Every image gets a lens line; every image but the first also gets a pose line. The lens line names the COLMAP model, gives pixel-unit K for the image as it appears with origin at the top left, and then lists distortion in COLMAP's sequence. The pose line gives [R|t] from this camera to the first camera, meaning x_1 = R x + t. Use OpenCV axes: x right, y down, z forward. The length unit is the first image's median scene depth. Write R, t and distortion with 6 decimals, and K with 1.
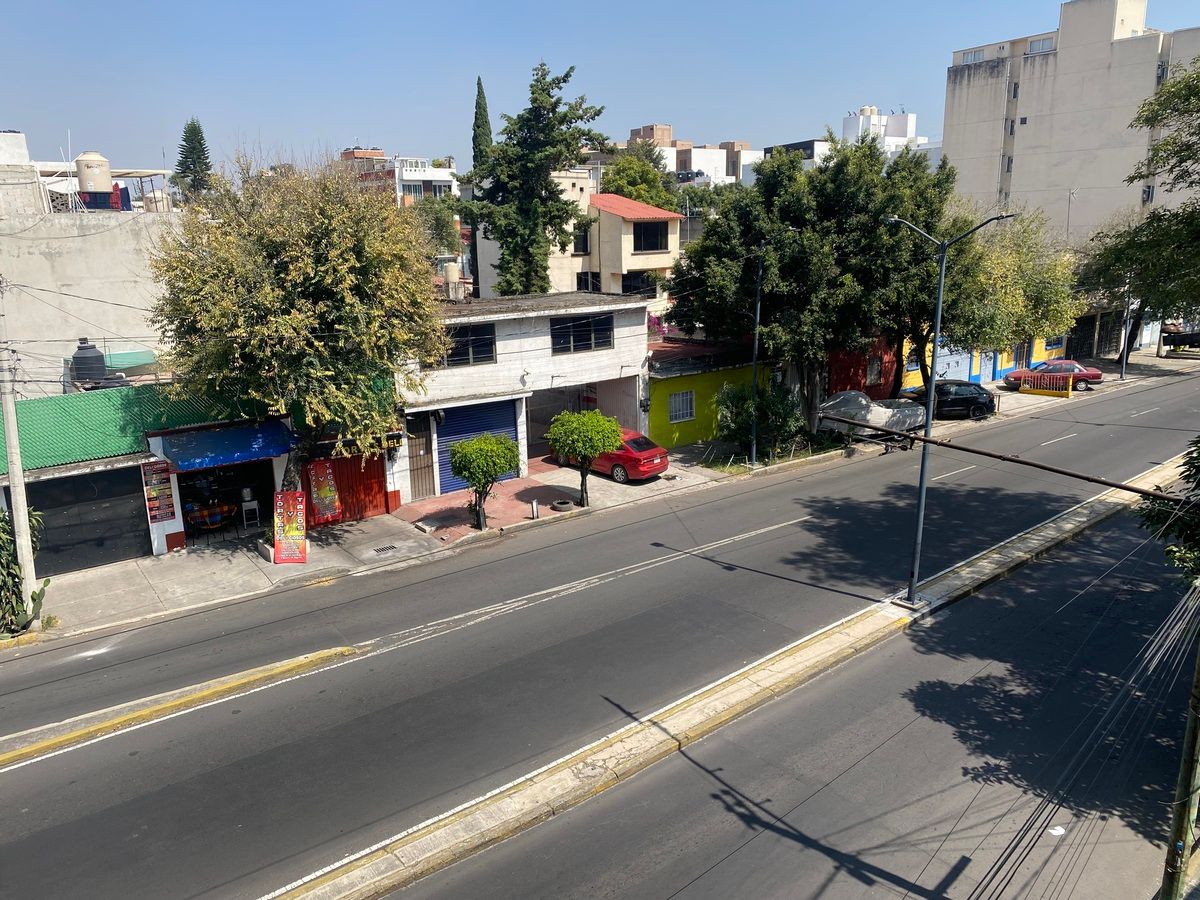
lens RADIAL K [[908.7, 0, 601.3], [0, 908.7, 454.3], [0, 0, 1]] dist [0.051971, -0.049817]
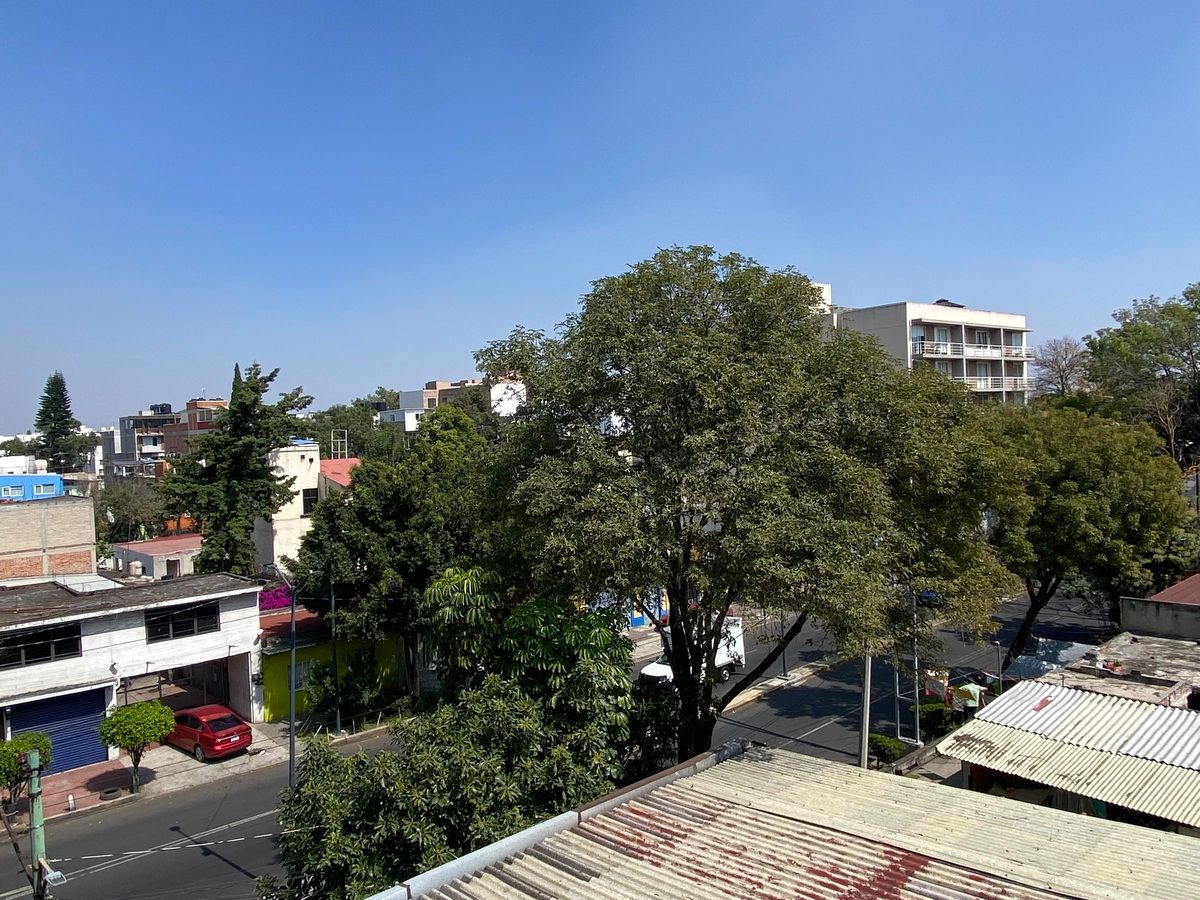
lens RADIAL K [[882.8, 0, 595.8], [0, 882.8, 444.7], [0, 0, 1]] dist [0.031633, -0.014480]
pose [[0.996754, -0.022658, 0.077256, 0.390129], [0.039832, 0.972698, -0.228630, -0.069547], [-0.069967, 0.230965, 0.970443, -0.151704]]
